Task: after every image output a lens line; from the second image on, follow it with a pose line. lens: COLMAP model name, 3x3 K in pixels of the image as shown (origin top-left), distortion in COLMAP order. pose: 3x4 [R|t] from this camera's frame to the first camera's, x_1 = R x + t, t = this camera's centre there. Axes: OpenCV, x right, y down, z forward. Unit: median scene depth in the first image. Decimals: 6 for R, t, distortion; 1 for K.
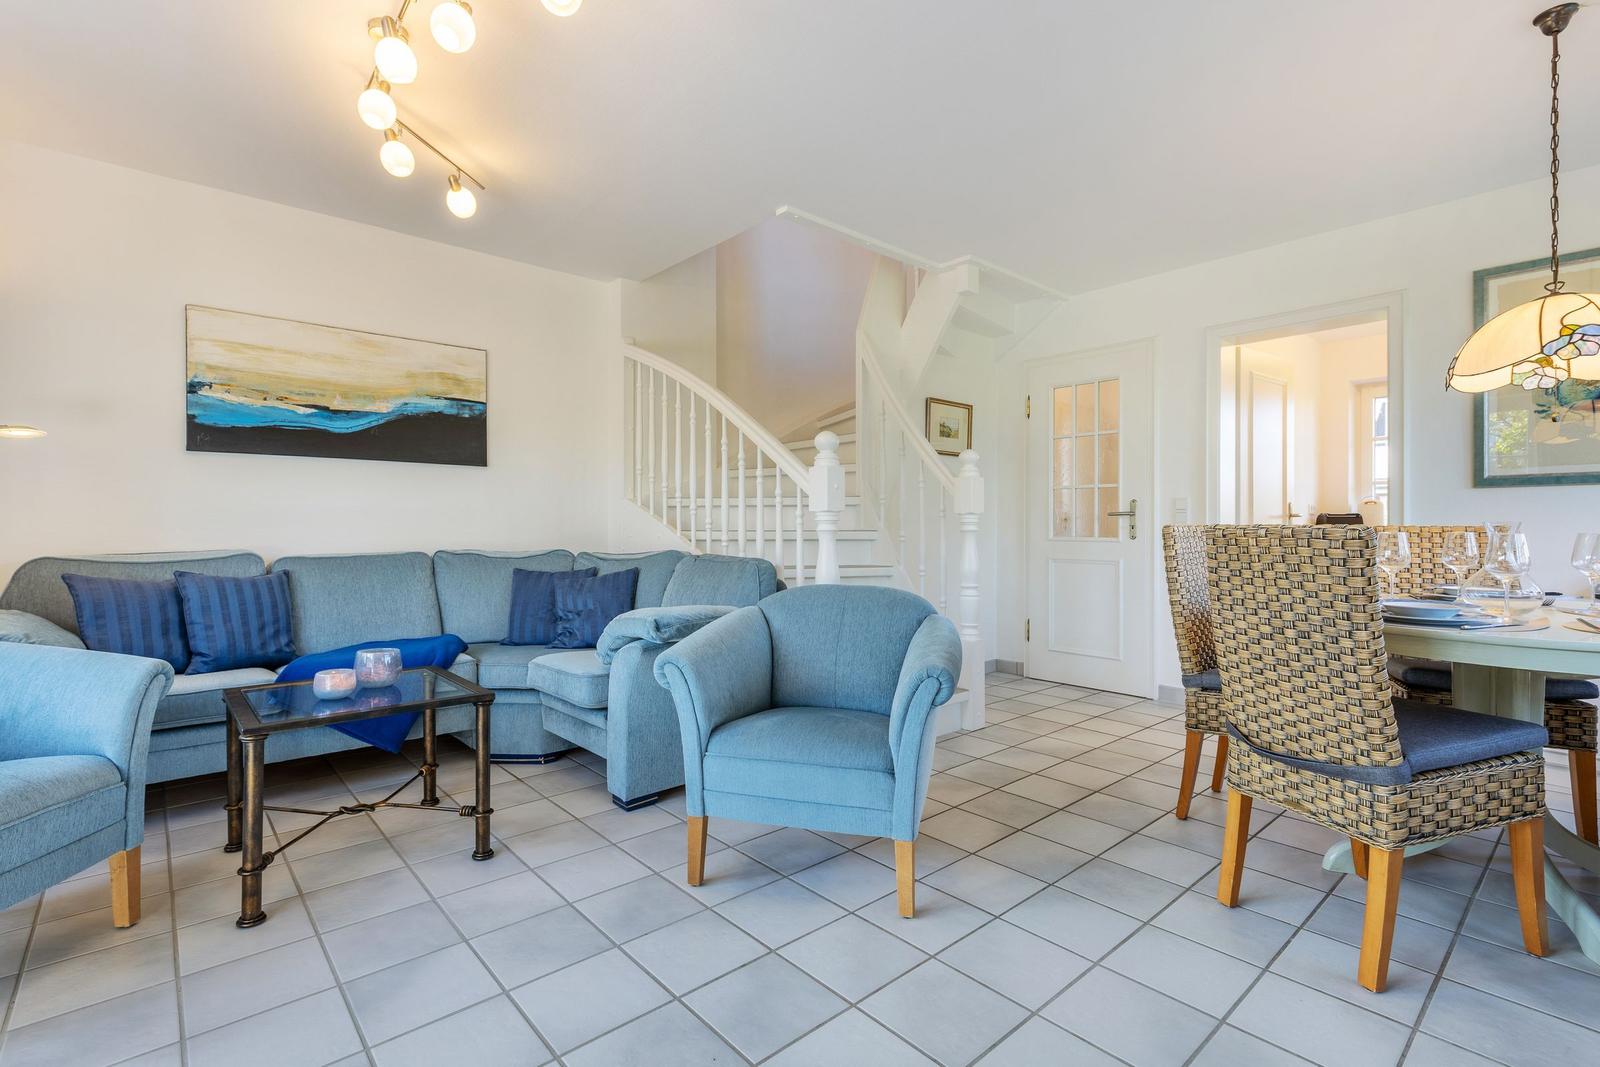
lens RADIAL K [[712.7, 0, 787.1], [0, 712.7, 539.2], [0, 0, 1]] dist [-0.000969, -0.000189]
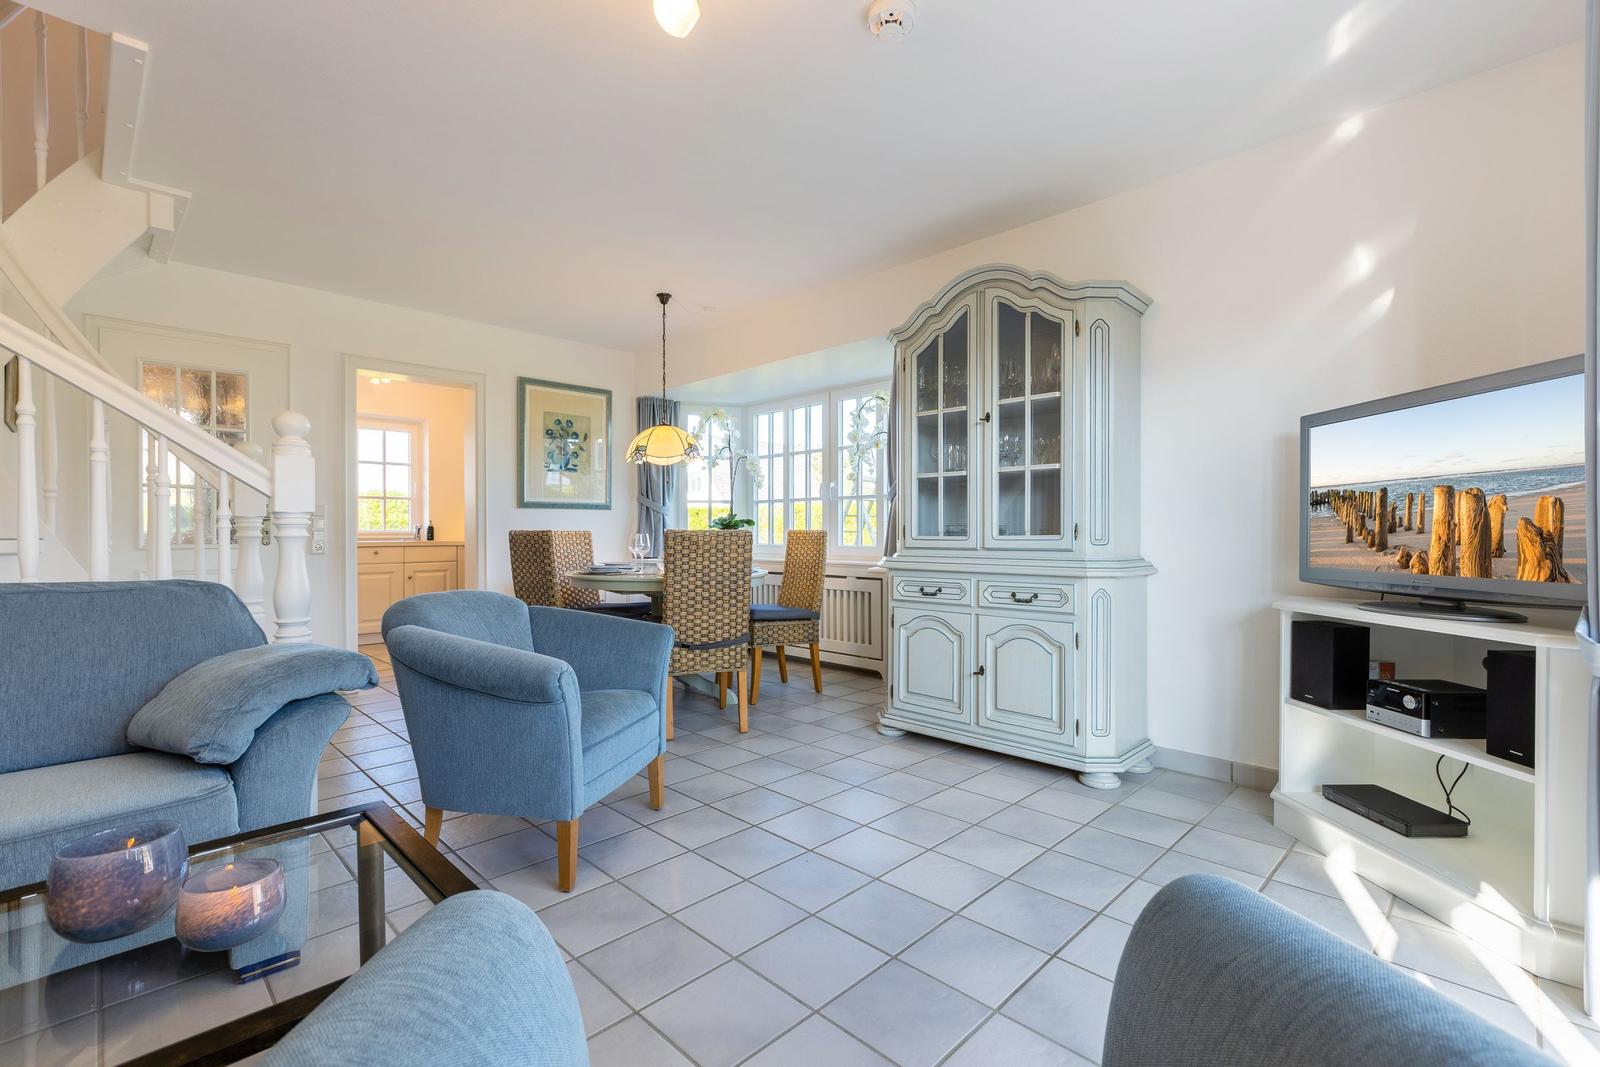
lens RADIAL K [[712.7, 0, 787.1], [0, 712.7, 539.2], [0, 0, 1]] dist [-0.000969, -0.000189]
pose [[-0.043332, -0.010236, 0.999008, -0.774240], [0.019978, 0.999739, 0.011110, -0.006731], [-0.998861, 0.020440, -0.043116, 0.499059]]
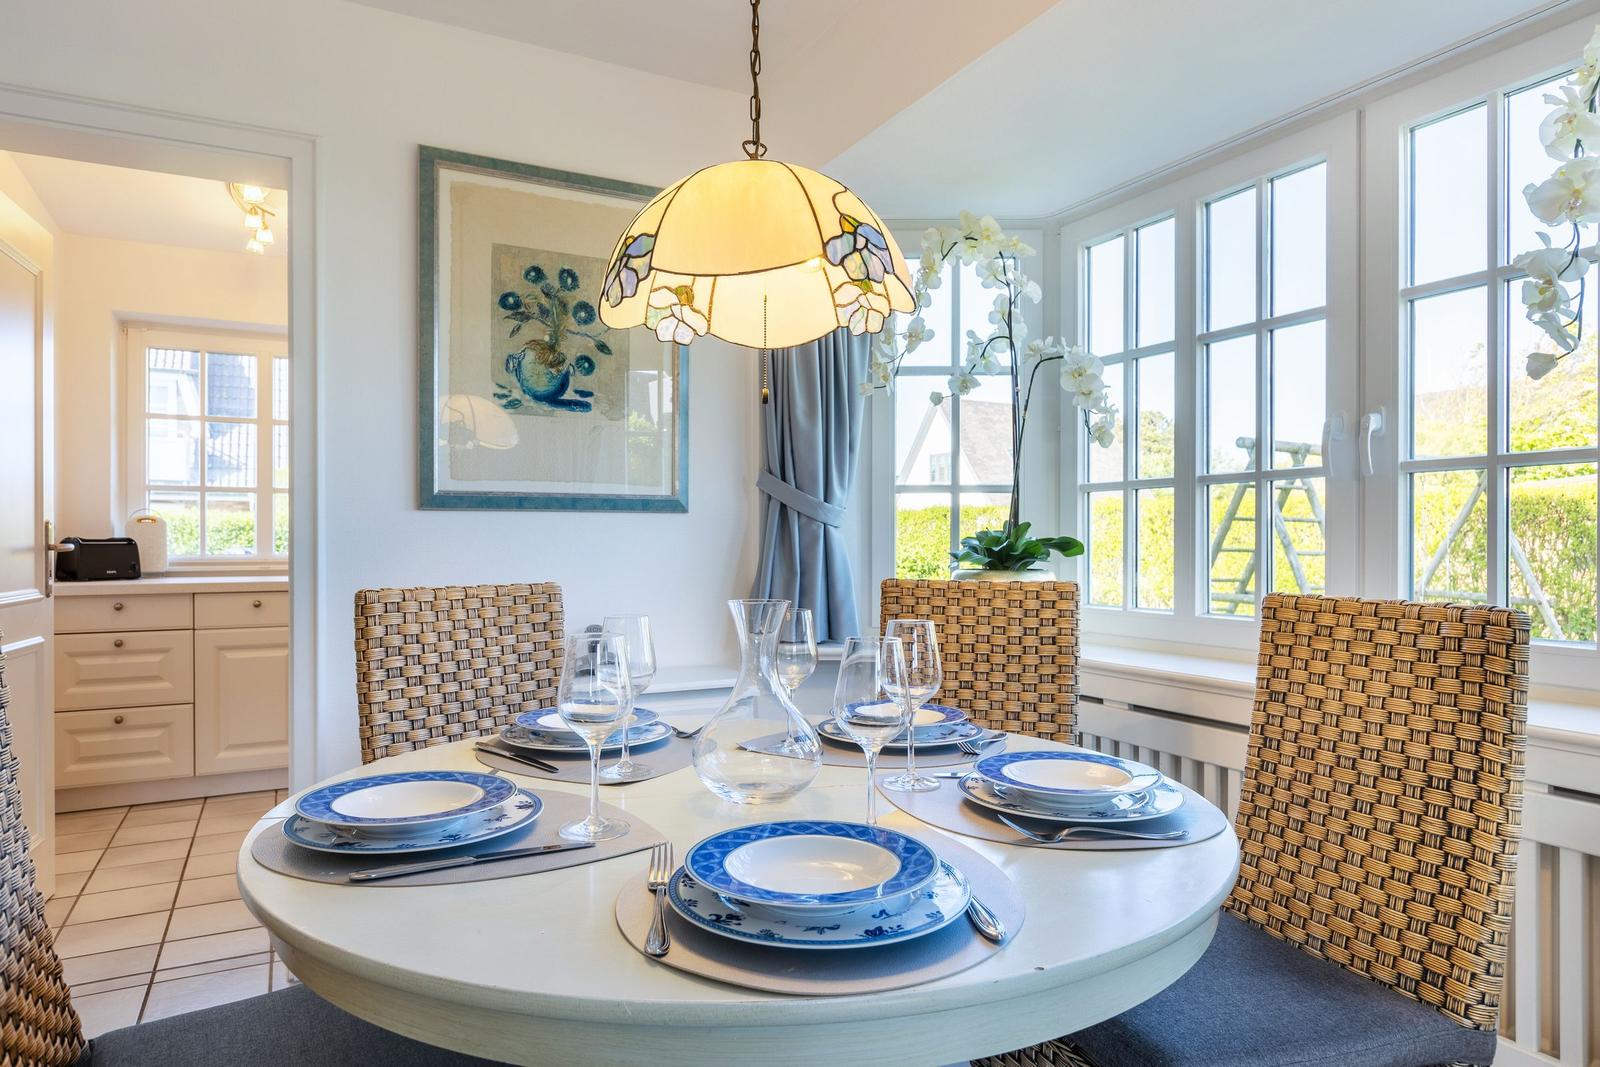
lens RADIAL K [[1001.1, 0, 800.0], [0, 1001.1, 533.5], [0, 0, 1]] dist [0.002826, 0.001428]
pose [[0.227016, 0.008246, 0.973856, 0.246365], [0.017747, 0.999763, -0.012602, -0.039782], [-0.973729, 0.020144, 0.226816, 0.551926]]
